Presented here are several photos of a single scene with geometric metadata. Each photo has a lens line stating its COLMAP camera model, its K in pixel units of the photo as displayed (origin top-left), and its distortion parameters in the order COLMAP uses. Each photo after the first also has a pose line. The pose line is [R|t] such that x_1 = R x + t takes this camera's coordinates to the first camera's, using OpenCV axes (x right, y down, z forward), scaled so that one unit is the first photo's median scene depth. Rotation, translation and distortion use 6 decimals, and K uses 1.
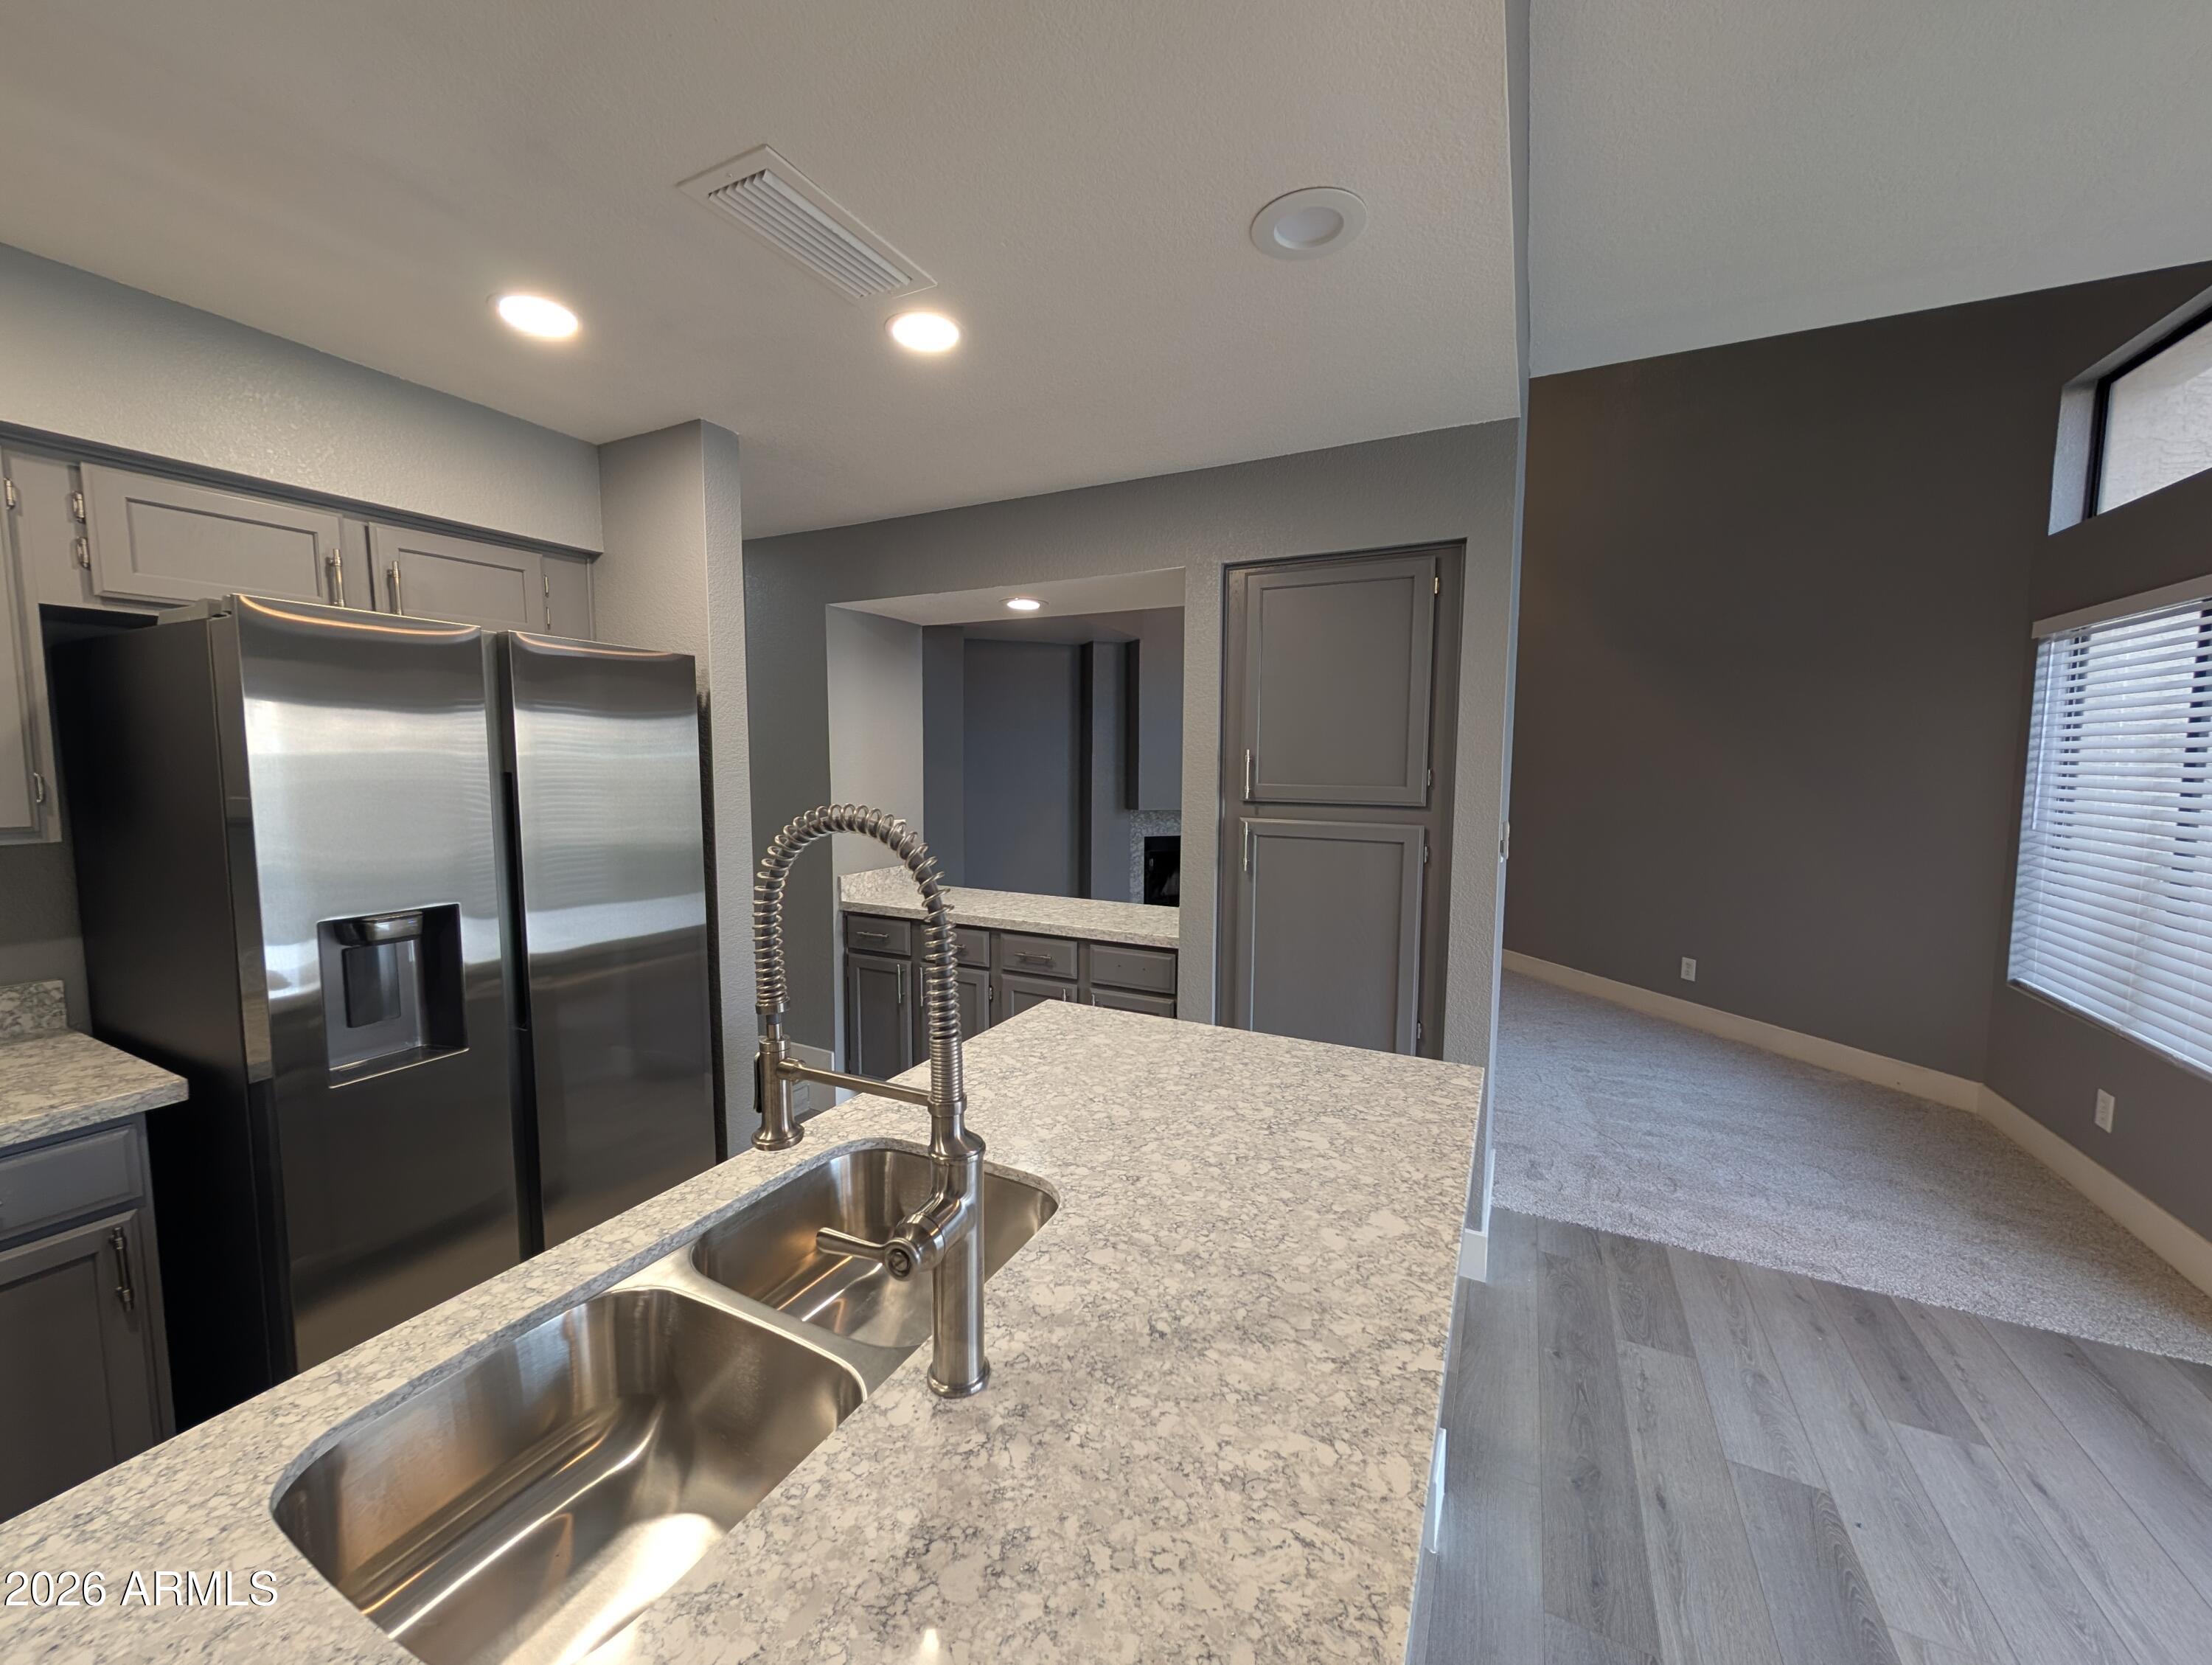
lens RADIAL K [[840.2, 0, 1104.6], [0, 840.2, 825.8], [0, 0, 1]] dist [-0.000587, 0.000620]
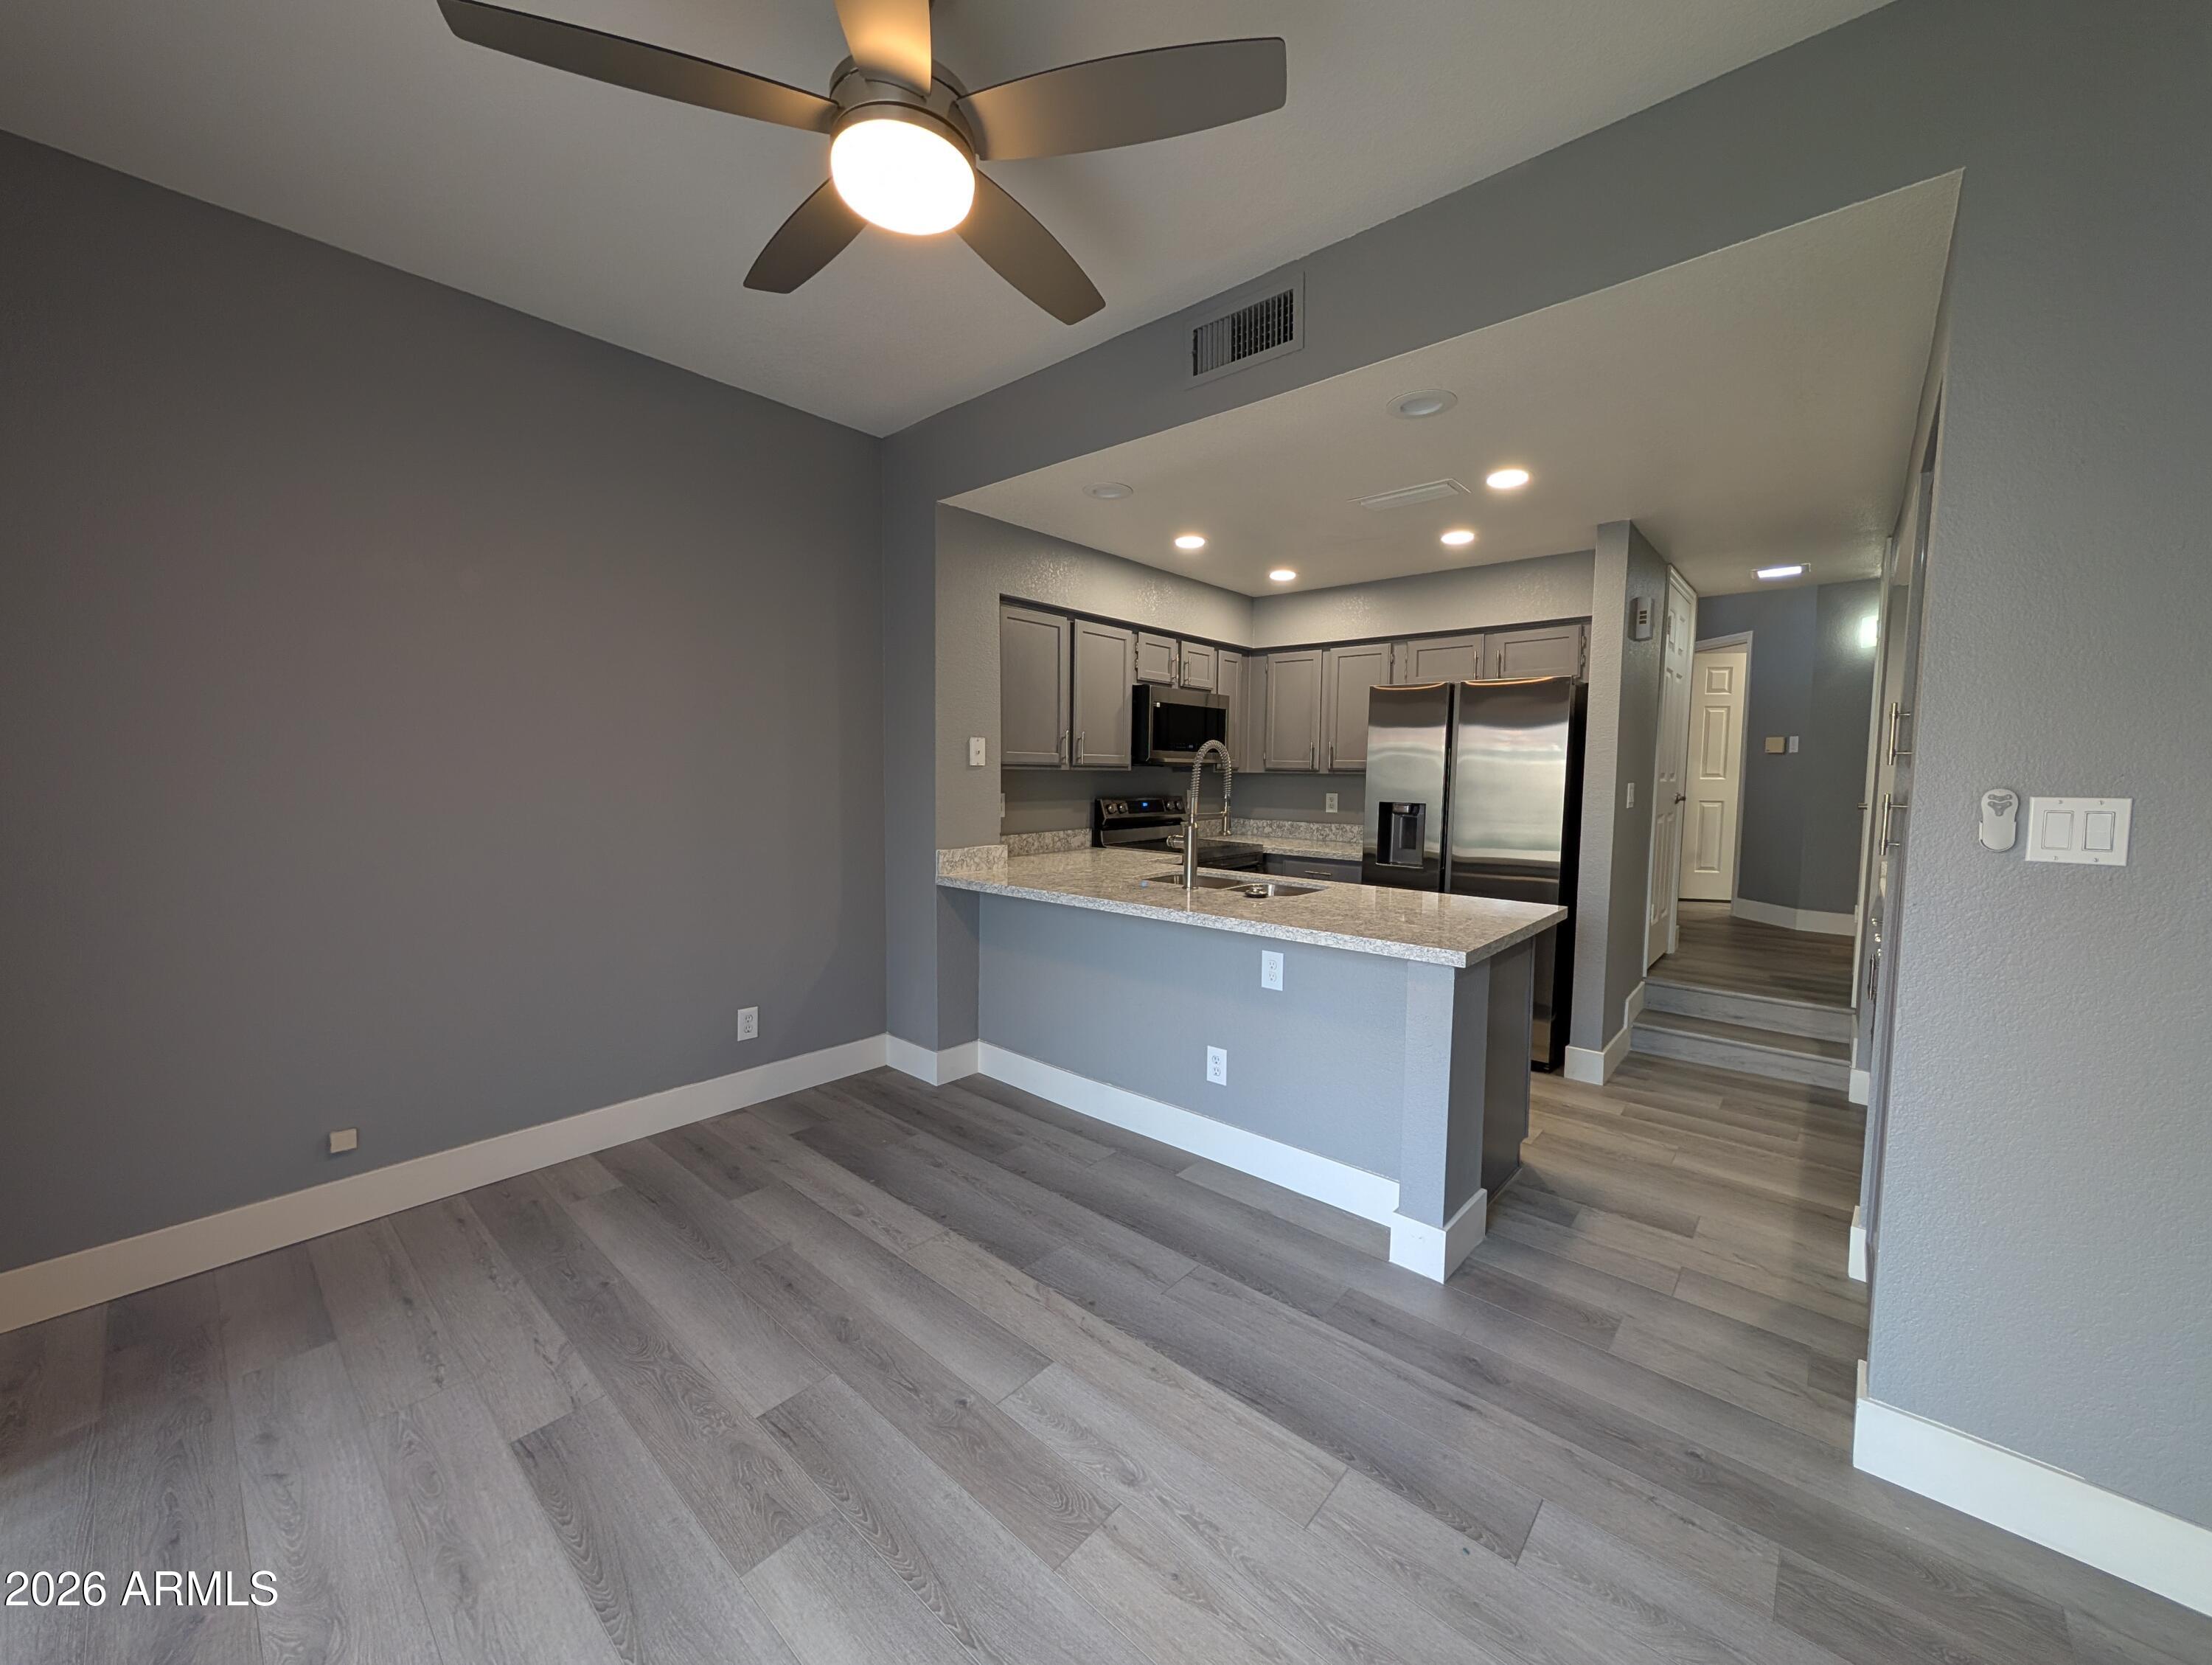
lens RADIAL K [[840.2, 0, 1097.8], [0, 840.2, 830.7], [0, 0, 1]] dist [-0.000587, 0.000620]
pose [[-0.263735, 0.062283, -0.962582, 2.078754], [-0.092829, 0.991643, 0.089597, 0.051028], [0.960118, 0.112986, -0.255749, 0.892092]]
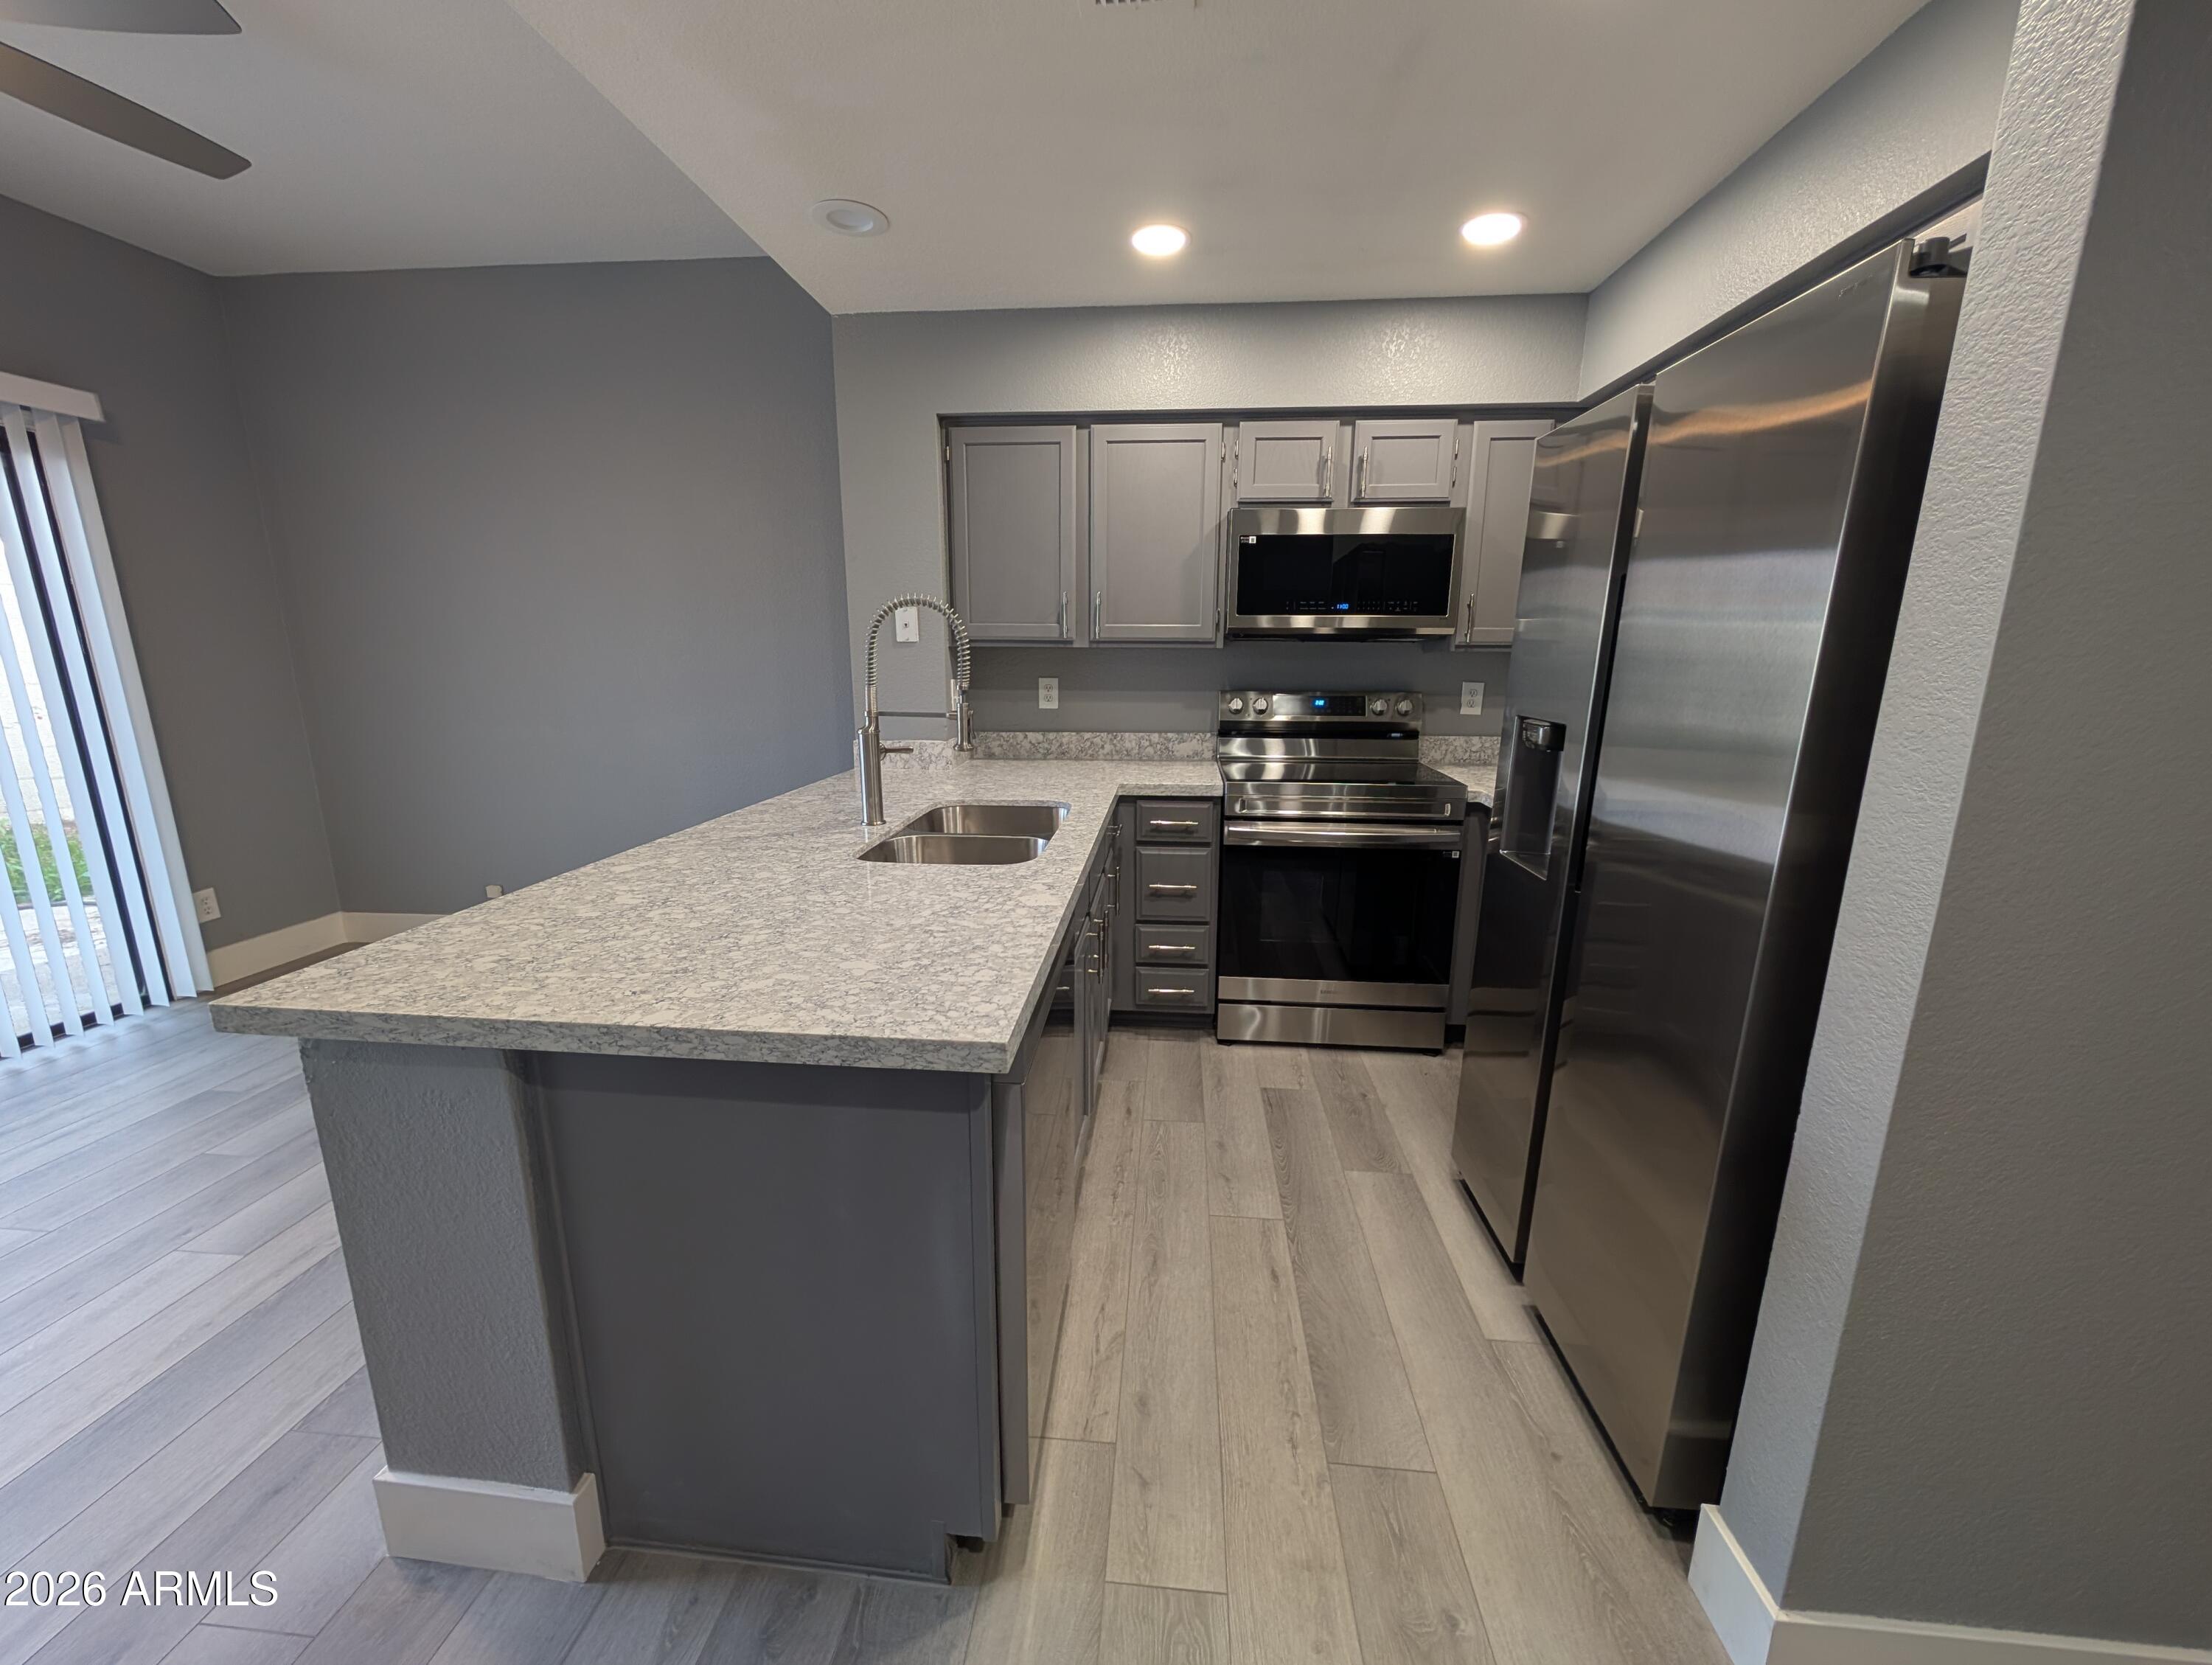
lens RADIAL K [[840.2, 0, 1101.6], [0, 840.2, 824.1], [0, 0, 1]] dist [-0.000587, 0.000620]
pose [[-0.930400, 0.064054, -0.360907, 0.059138], [-0.041180, 0.960114, 0.276561, -0.045248], [0.364226, 0.272175, -0.890651, 2.032458]]
